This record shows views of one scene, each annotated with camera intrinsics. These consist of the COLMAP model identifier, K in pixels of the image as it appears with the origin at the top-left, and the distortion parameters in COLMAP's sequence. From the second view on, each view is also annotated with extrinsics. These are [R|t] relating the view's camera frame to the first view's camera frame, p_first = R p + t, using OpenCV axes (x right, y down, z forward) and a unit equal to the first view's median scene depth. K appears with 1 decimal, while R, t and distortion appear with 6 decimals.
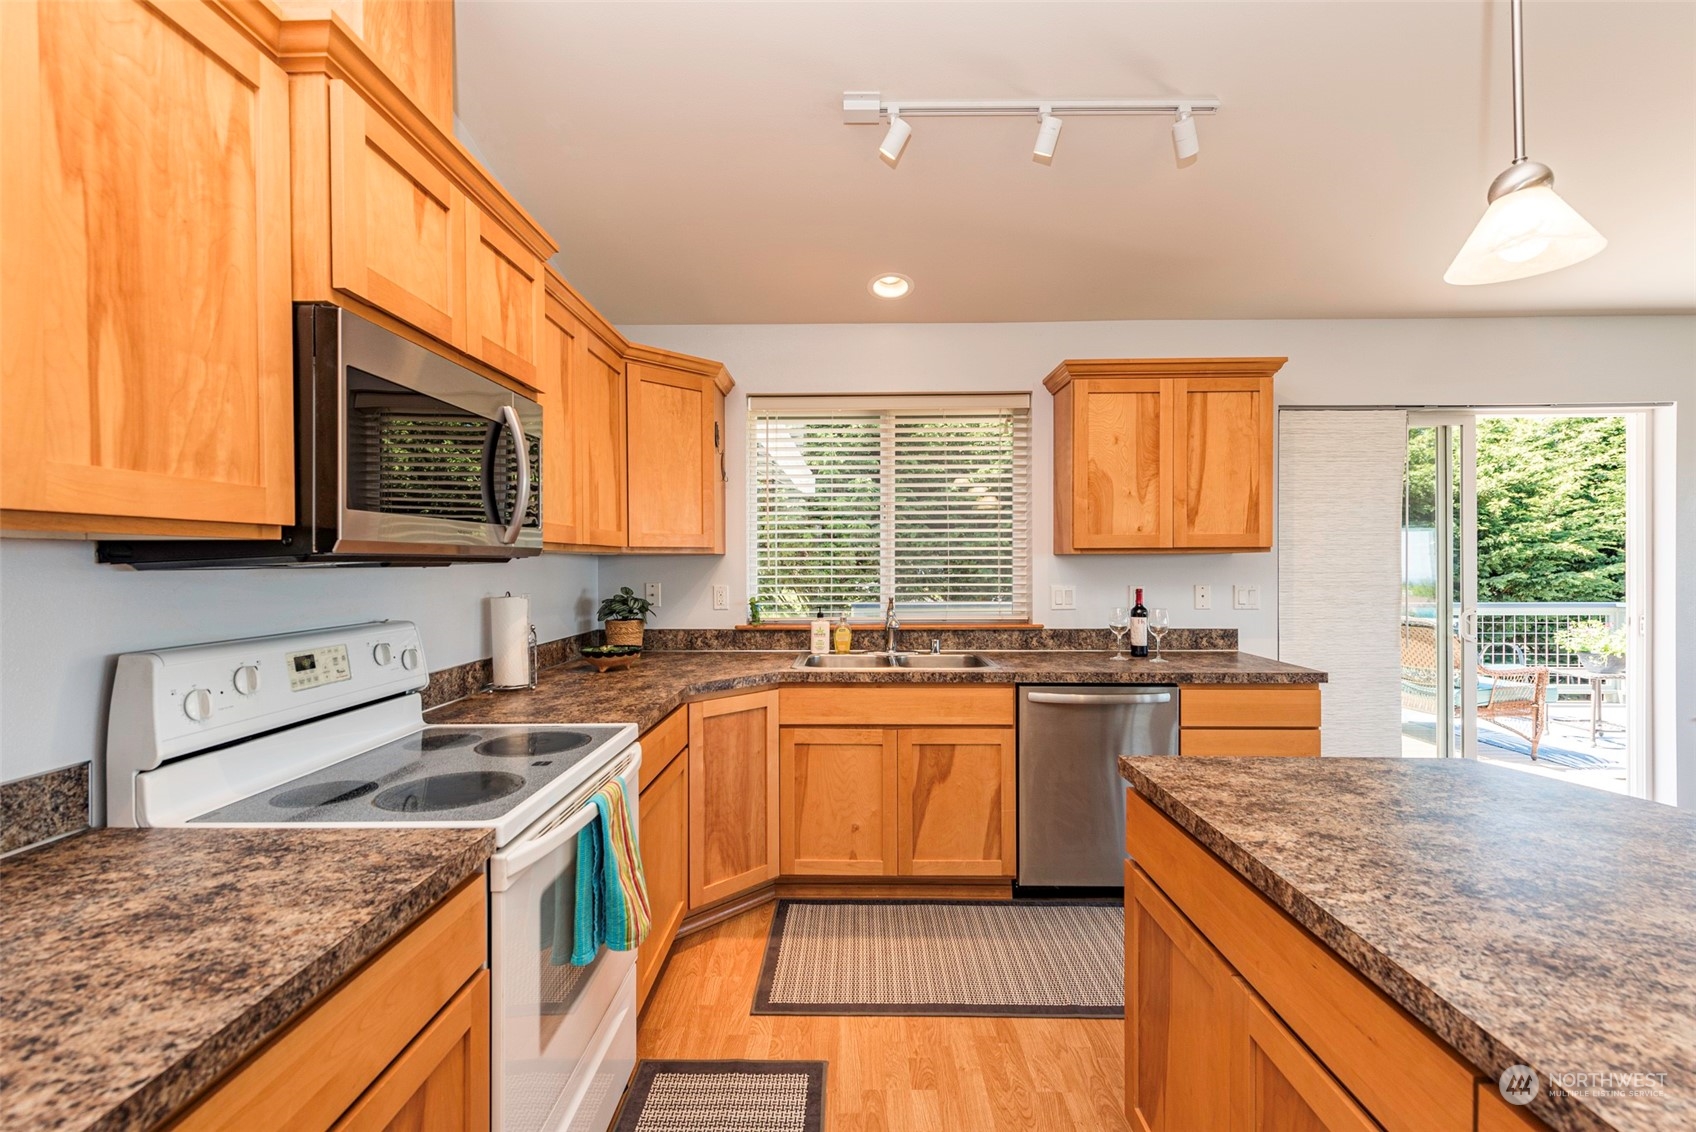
lens RADIAL K [[734.2, 0, 848.0], [0, 734.2, 566.0], [0, 0, 1]] dist [0.003138, 0.000230]
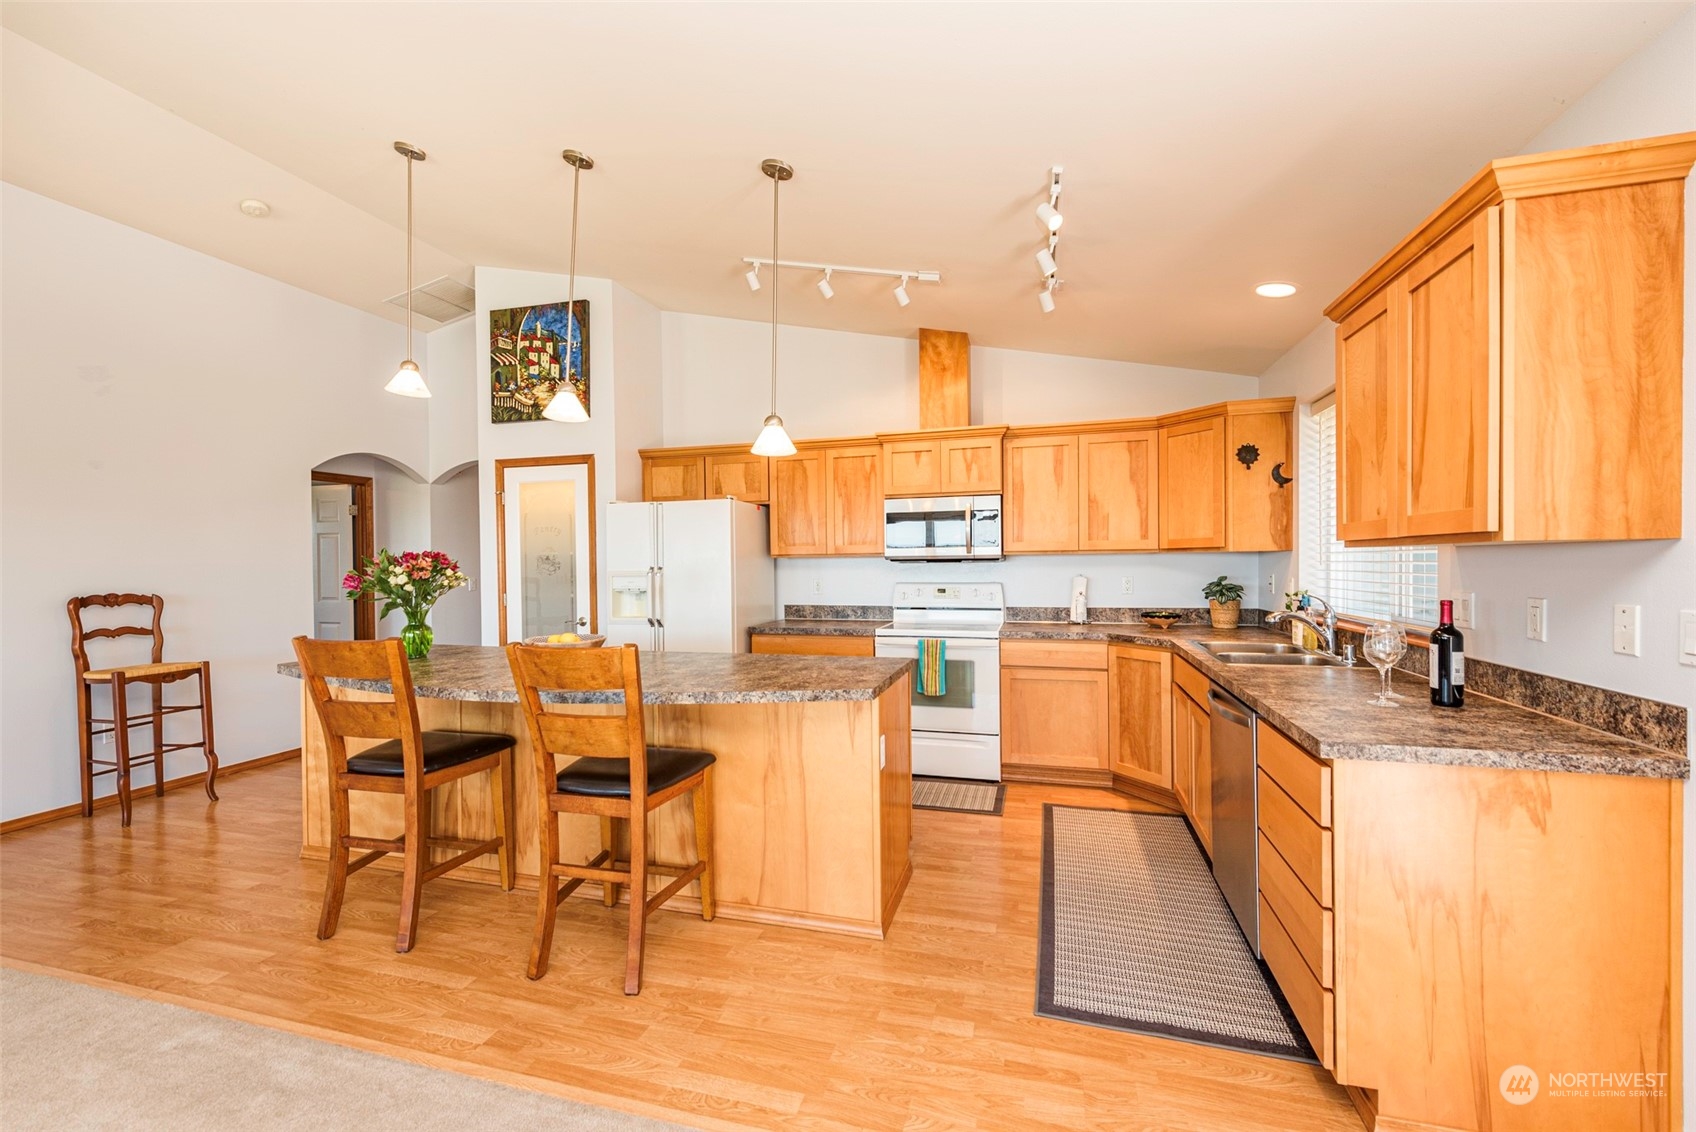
lens RADIAL K [[698.9, 0, 848.0], [0, 698.9, 566.0], [0, 0, 1]] dist [0.012464, -0.000080]
pose [[-0.260454, 0.012067, -0.965411, 1.186201], [0.005373, 0.999925, 0.011049, -0.008844], [0.965471, -0.002310, -0.260499, 0.690920]]
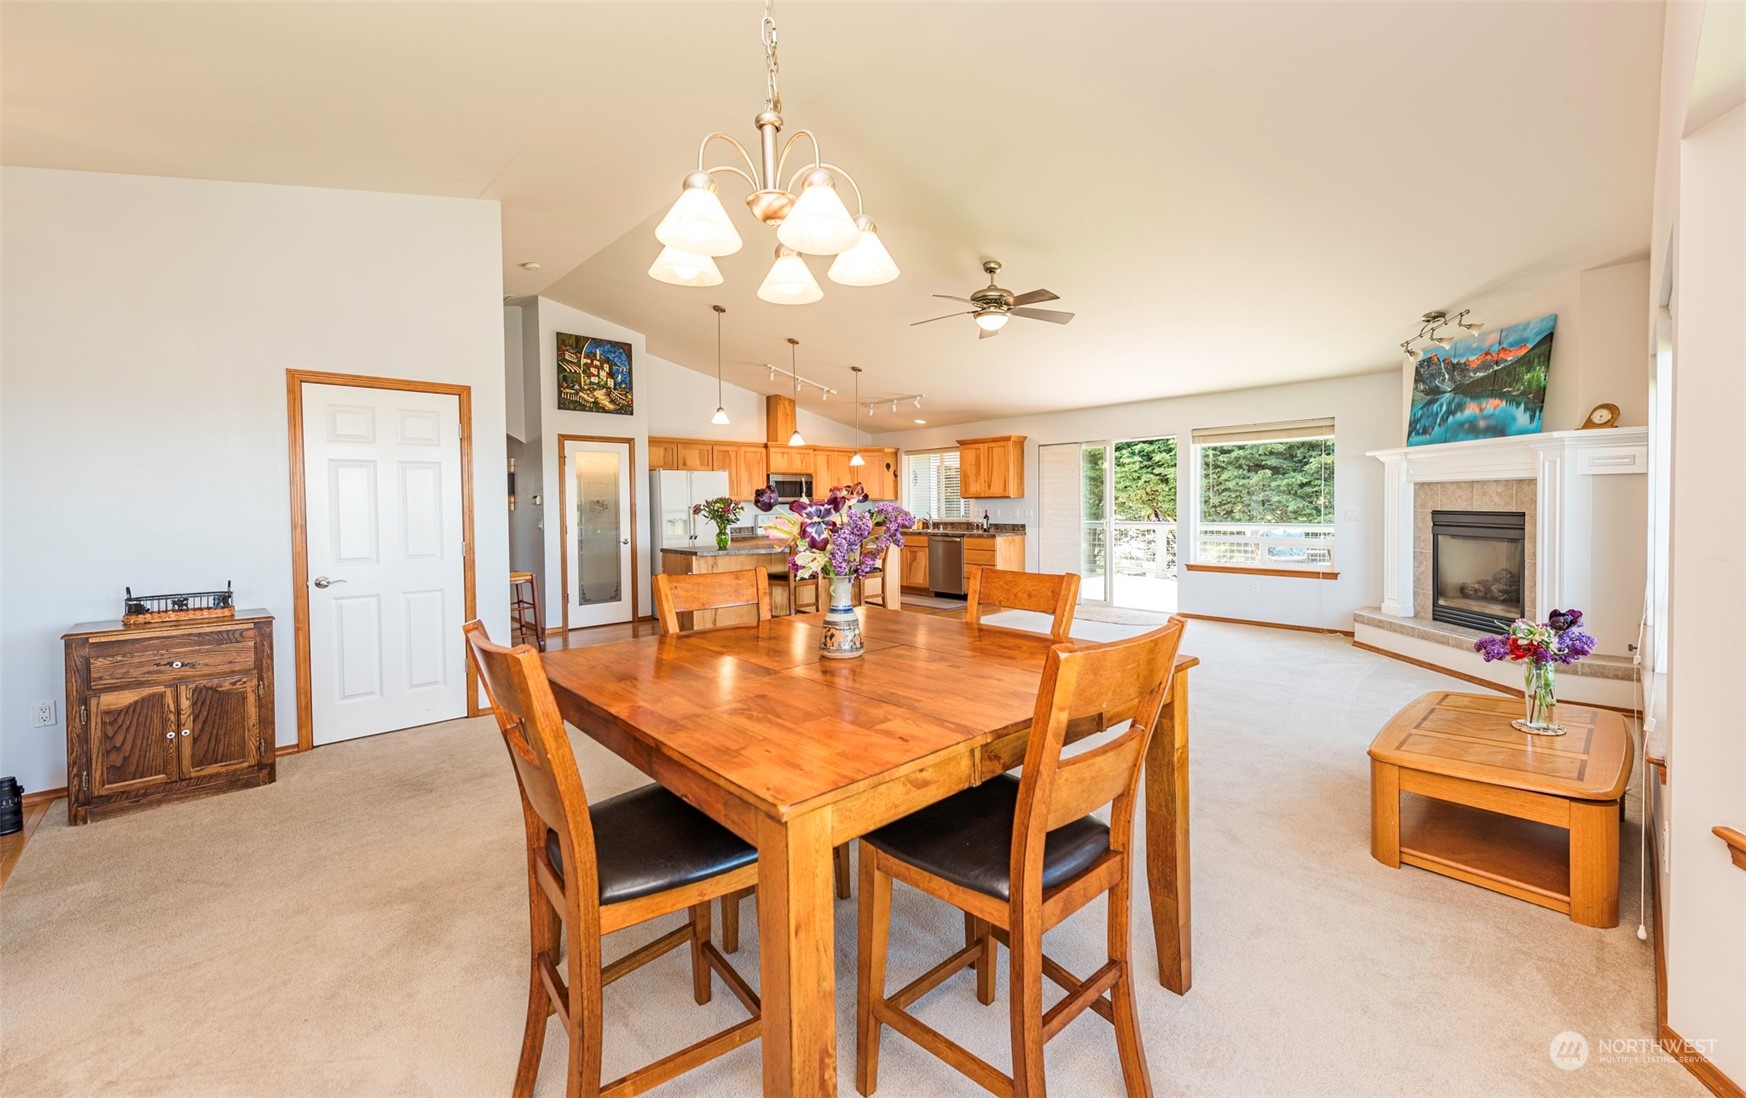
lens RADIAL K [[693.2, 0, 879.5], [0, 693.2, 519.9], [0, 0, 1]] dist [-0.000272, -0.000125]
pose [[0.702513, 0.011626, -0.711576, 2.270214], [0.007635, 0.999686, 0.023871, 0.000058], [0.711630, -0.022203, 0.702204, -1.439738]]
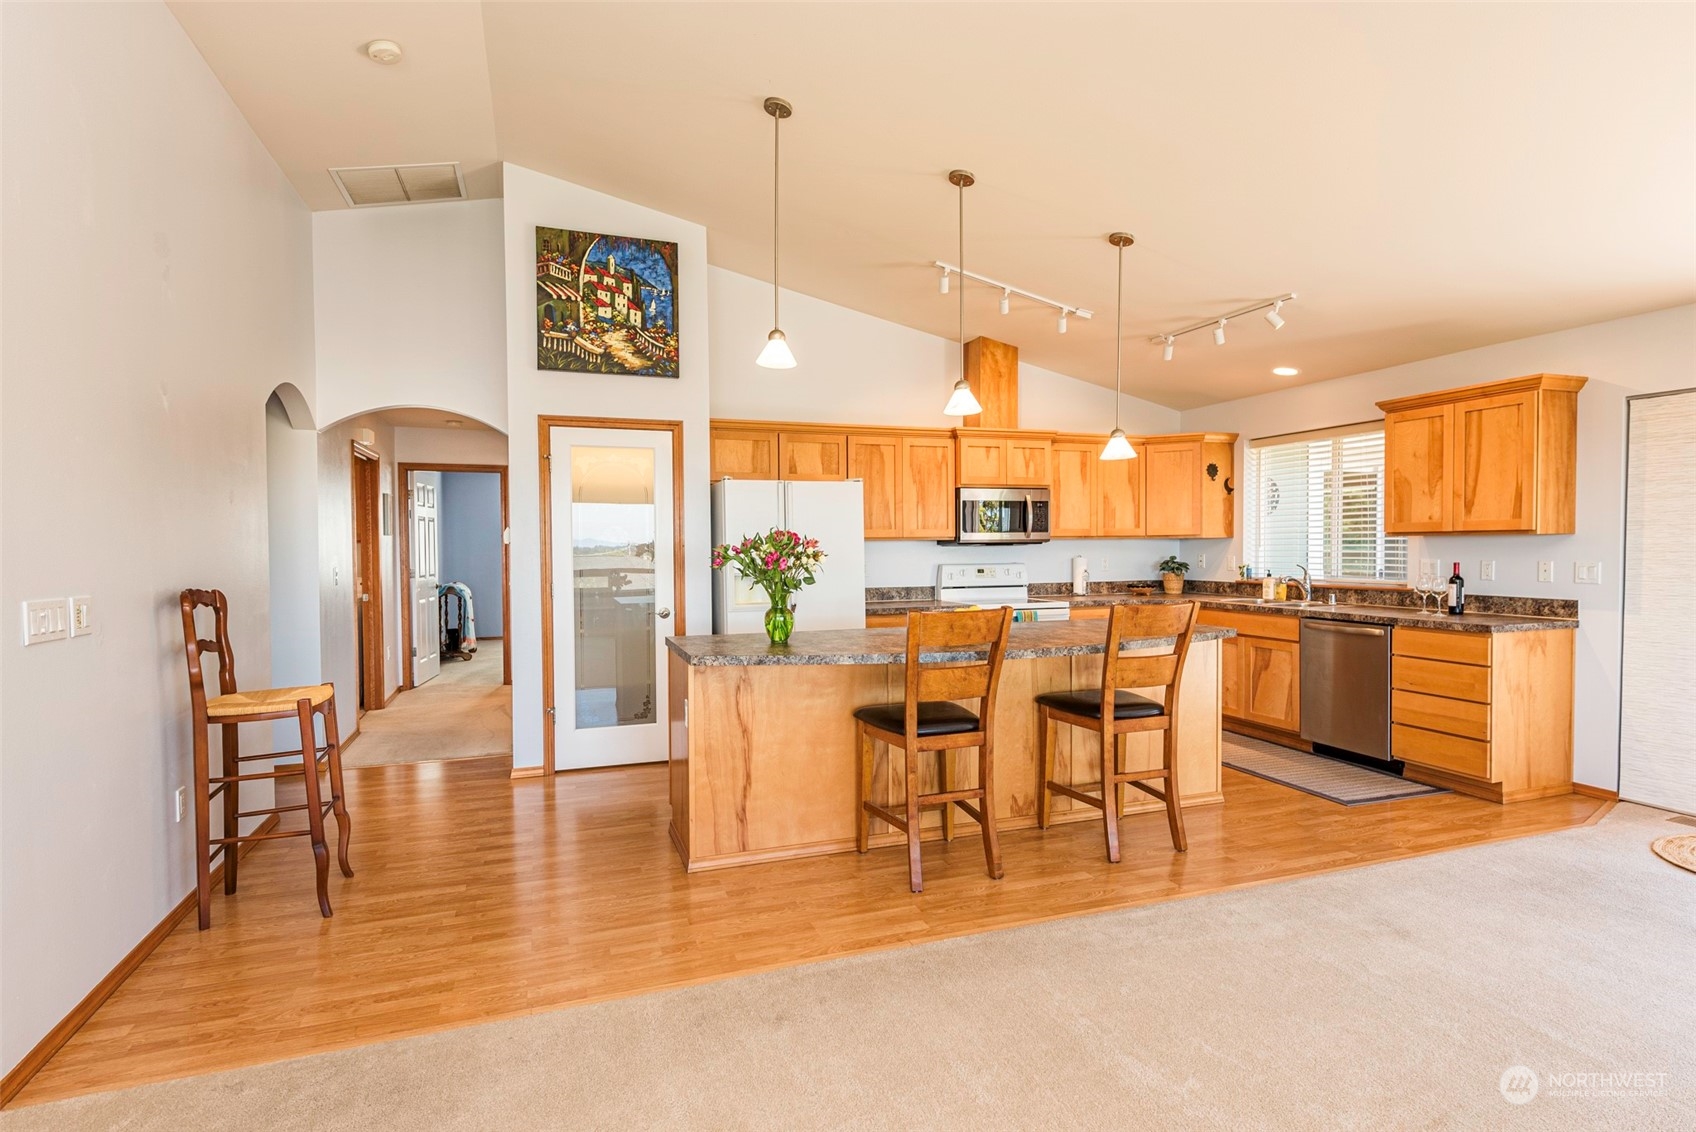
lens RADIAL K [[866.2, 0, 848.0], [0, 866.2, 566.0], [0, 0, 1]] dist [0.011067, -0.000547]
pose [[0.353938, 0.024123, -0.934958, 1.533437], [0.001328, 0.999653, 0.026295, -0.005116], [0.935268, -0.010548, 0.353783, -0.581363]]
